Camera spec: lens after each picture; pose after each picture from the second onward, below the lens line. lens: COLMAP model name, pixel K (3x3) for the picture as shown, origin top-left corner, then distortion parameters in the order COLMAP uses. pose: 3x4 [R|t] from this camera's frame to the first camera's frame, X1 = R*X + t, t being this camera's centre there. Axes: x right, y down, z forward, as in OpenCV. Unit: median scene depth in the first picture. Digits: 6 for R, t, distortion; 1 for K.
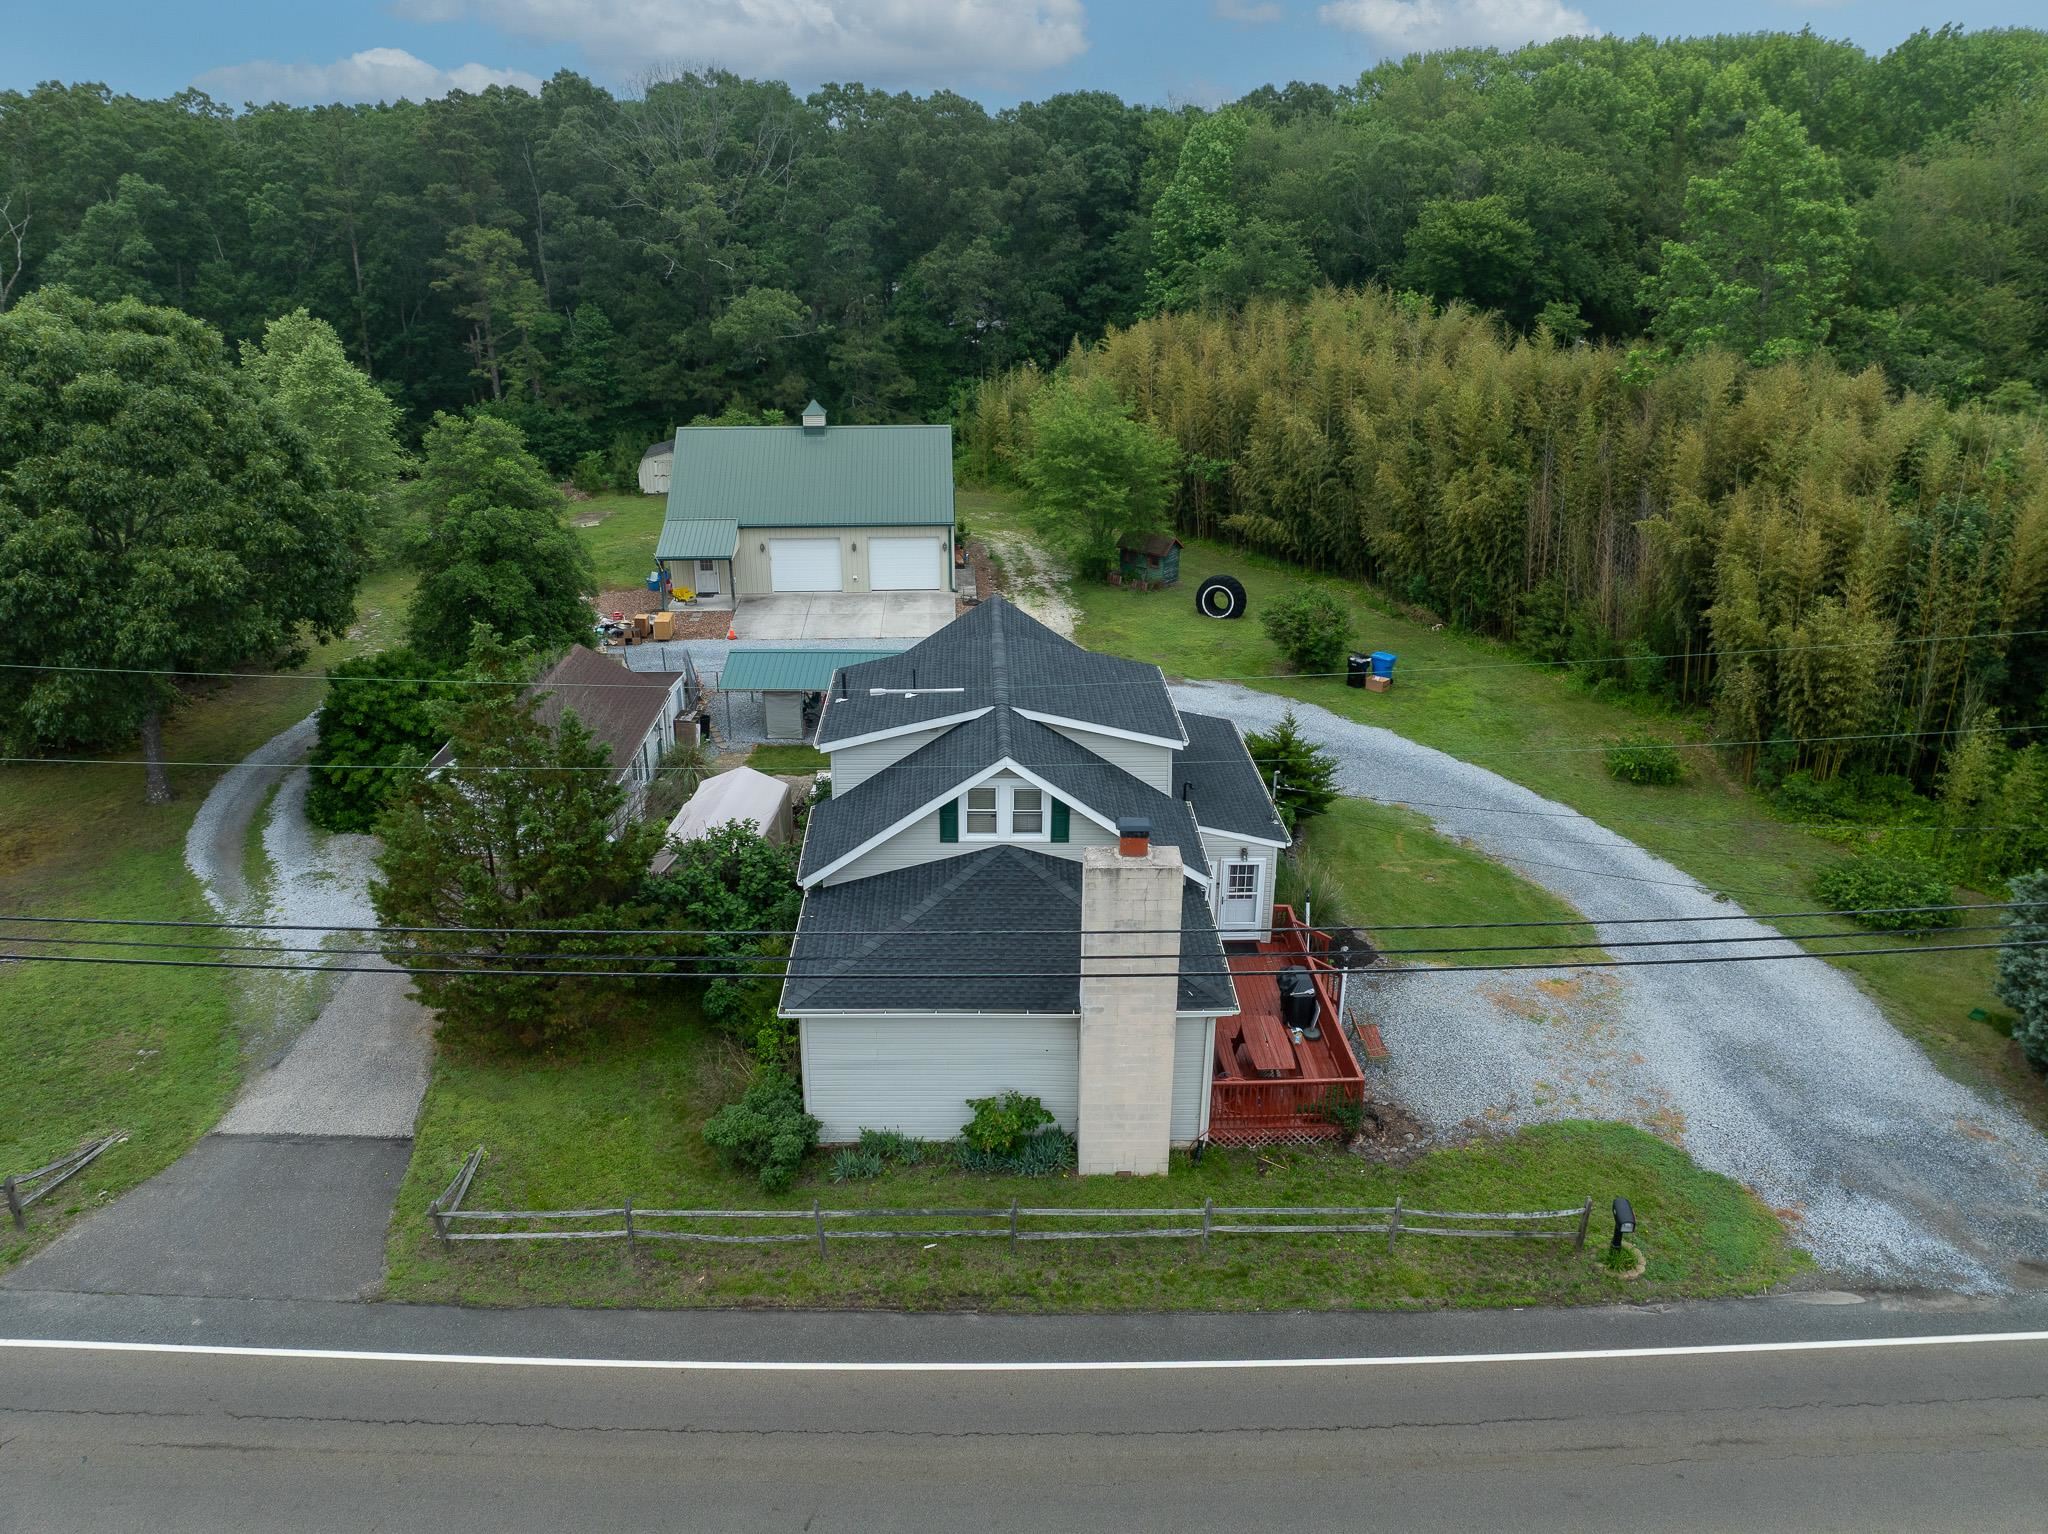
lens RADIAL K [[1451.0, 0, 1019.0], [0, 1451.0, 762.6], [0, 0, 1]] dist [-0.037313, 0.000935]
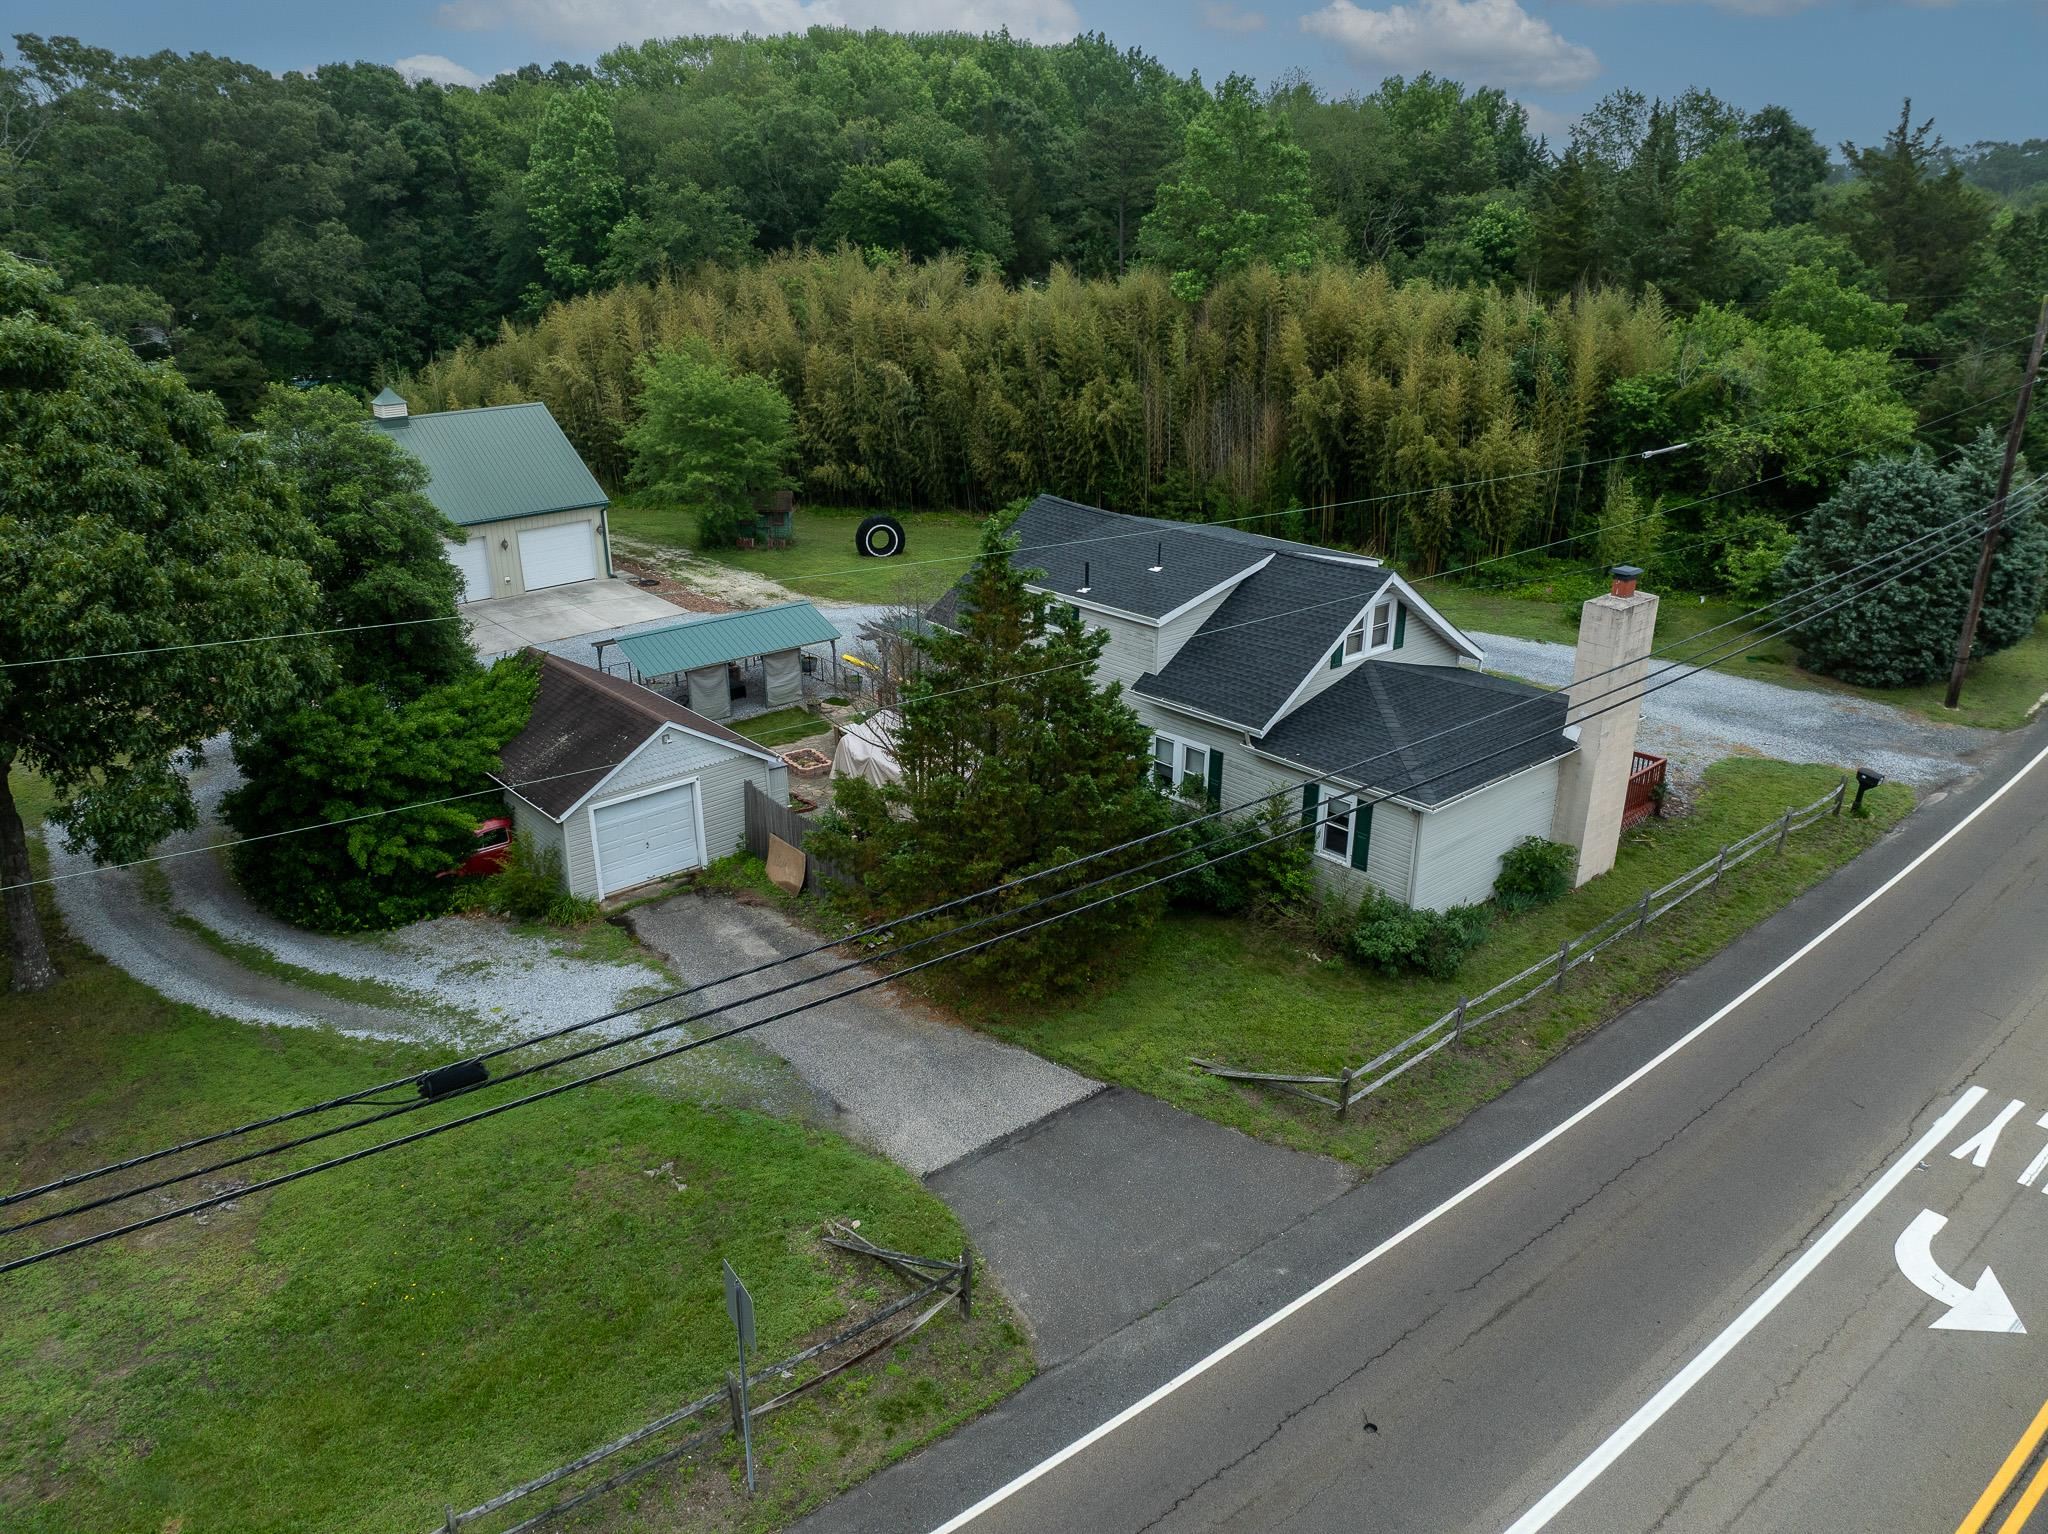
lens RADIAL K [[1451.0, 0, 1025.7], [0, 1451.0, 763.5], [0, 0, 1]] dist [-0.037313, 0.000935]
pose [[0.768387, -0.236580, 0.594652, -0.733977], [0.245096, 0.967107, 0.068057, -0.005404], [-0.591193, 0.093452, 0.801098, 0.224632]]
